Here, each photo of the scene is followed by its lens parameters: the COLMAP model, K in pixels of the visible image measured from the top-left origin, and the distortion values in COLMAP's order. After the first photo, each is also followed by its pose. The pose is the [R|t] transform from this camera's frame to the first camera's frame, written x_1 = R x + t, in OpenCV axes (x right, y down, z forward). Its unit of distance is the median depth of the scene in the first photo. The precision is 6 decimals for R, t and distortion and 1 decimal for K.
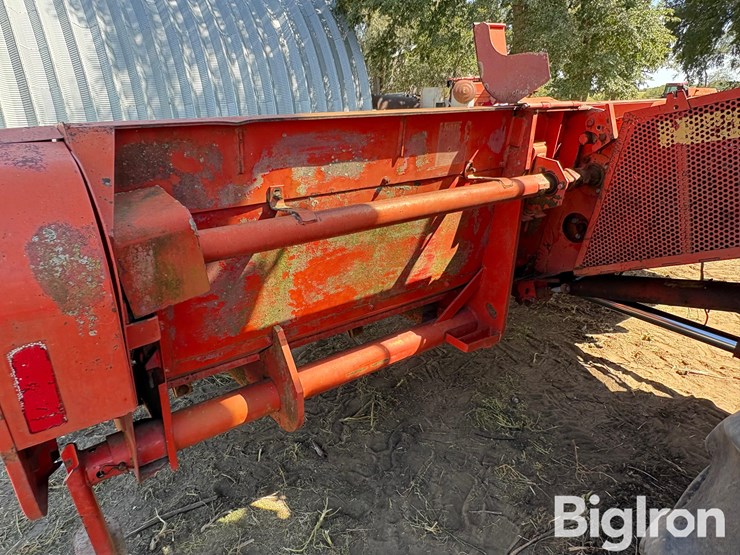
lens RADIAL K [[484.4, 0, 368.9], [0, 484.4, 278.1], [0, 0, 1]] dist [0.000243, 0.001033]
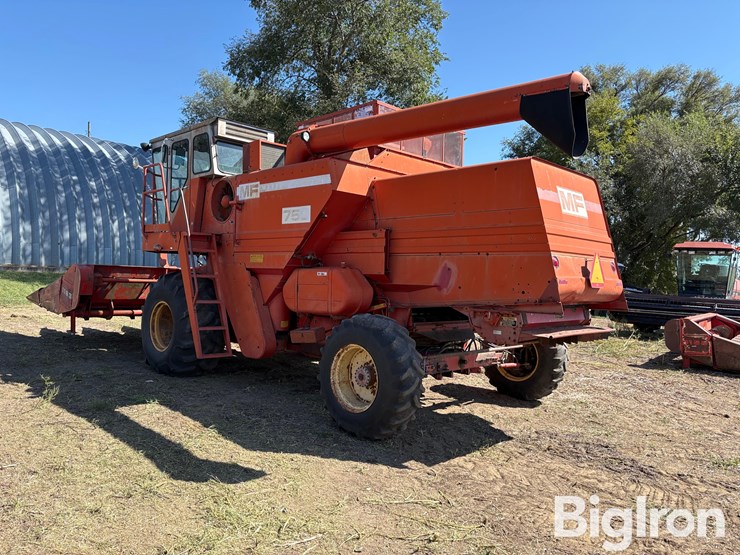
lens RADIAL K [[558.3, 0, 370.0], [0, 558.3, 277.5], [0, 0, 1]] dist [0.067446, -0.071629]
pose [[0.979540, 0.090869, 0.179570, 0.275331], [-0.030507, 0.948995, -0.313810, 0.320706], [-0.198926, 0.301912, 0.932351, -1.026634]]
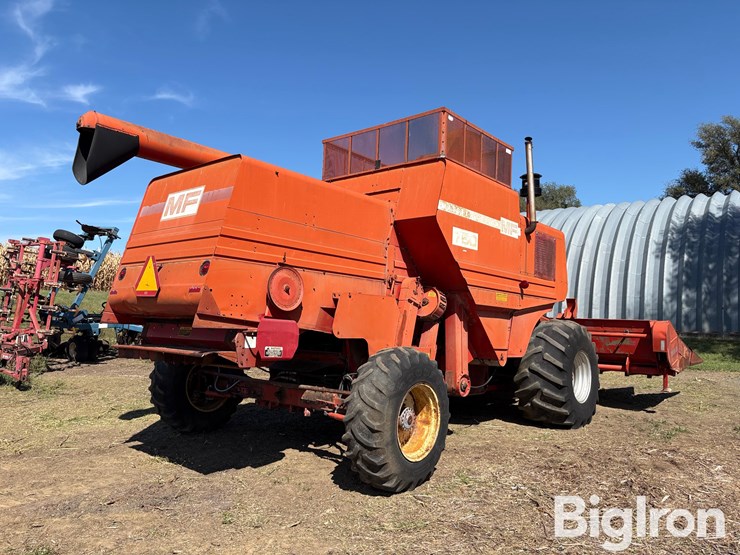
lens RADIAL K [[558.3, 0, 370.0], [0, 558.3, 277.5], [0, 0, 1]] dist [0.067446, -0.071629]
pose [[0.237660, -0.017500, -0.971191, 1.357129], [-0.347858, 0.931991, -0.101917, 0.056184], [0.906925, 0.362058, 0.215409, -0.325957]]
